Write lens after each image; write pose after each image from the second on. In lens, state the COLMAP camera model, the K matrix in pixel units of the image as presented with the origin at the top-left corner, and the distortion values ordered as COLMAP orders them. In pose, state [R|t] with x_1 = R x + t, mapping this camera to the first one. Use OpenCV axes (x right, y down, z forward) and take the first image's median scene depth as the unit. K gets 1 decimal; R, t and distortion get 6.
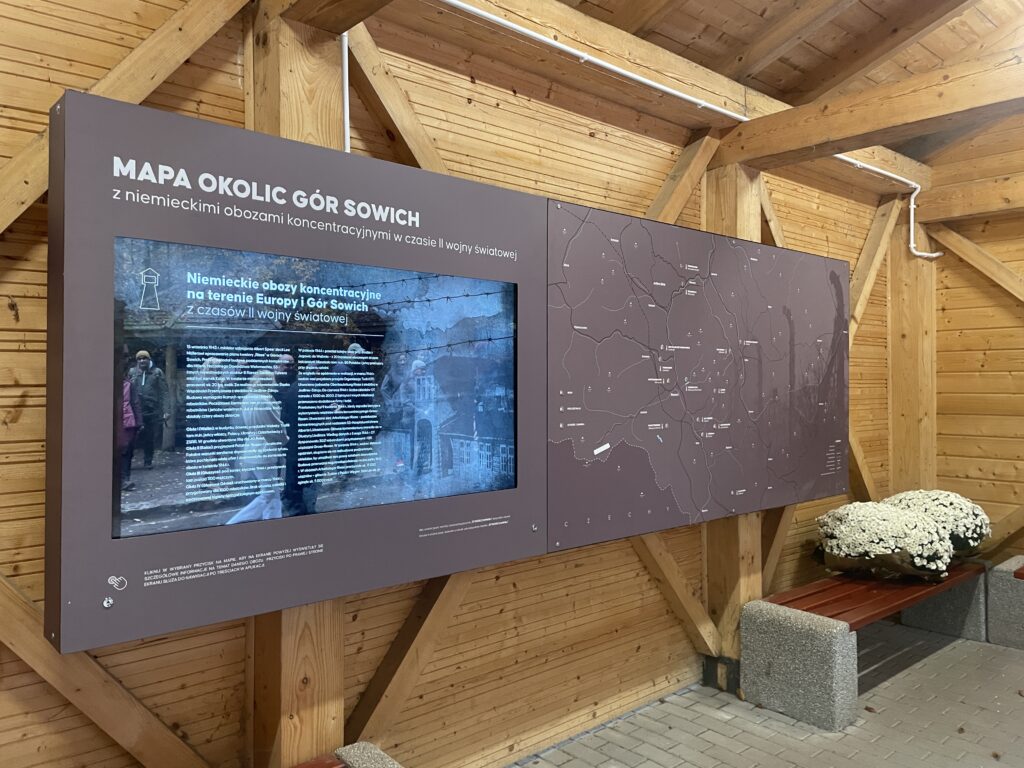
lens RADIAL K [[769.8, 0, 511.0], [0, 769.8, 383.2], [0, 0, 1]] dist [0.082193, -0.100655]
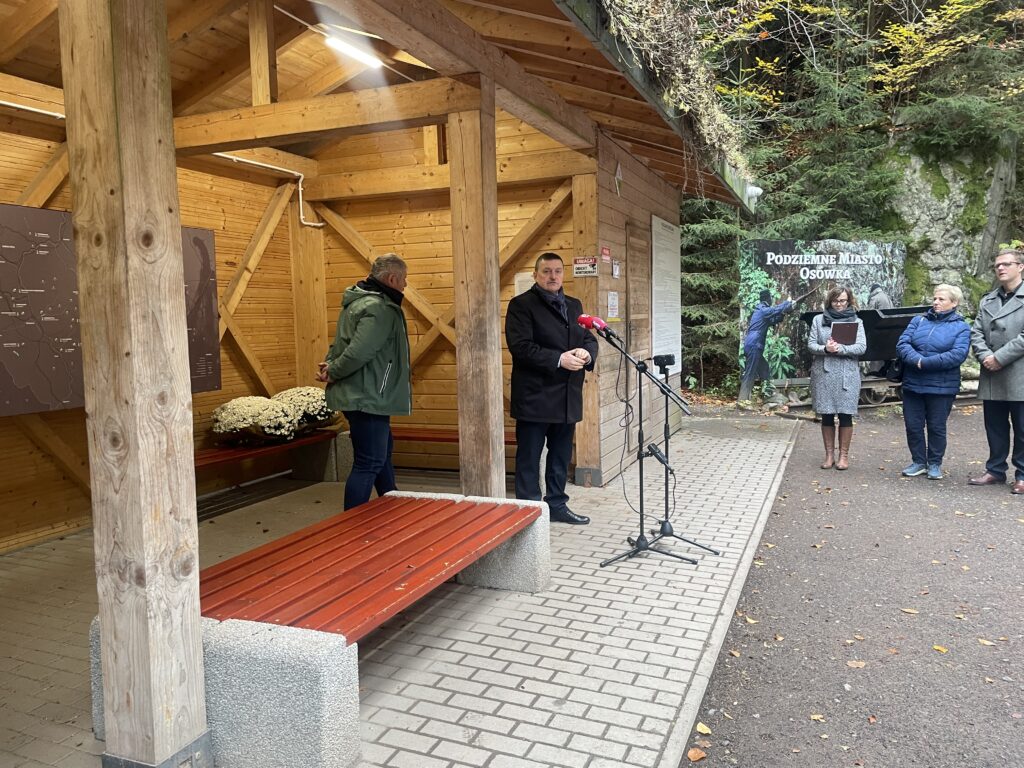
lens RADIAL K [[769.8, 0, 513.5], [0, 769.8, 384.4], [0, 0, 1]] dist [0.082193, -0.100655]
pose [[0.901267, -0.059342, 0.429182, 0.263113], [0.026935, 0.996334, 0.081199, 0.023222], [-0.432427, -0.061621, 0.899561, -0.491054]]
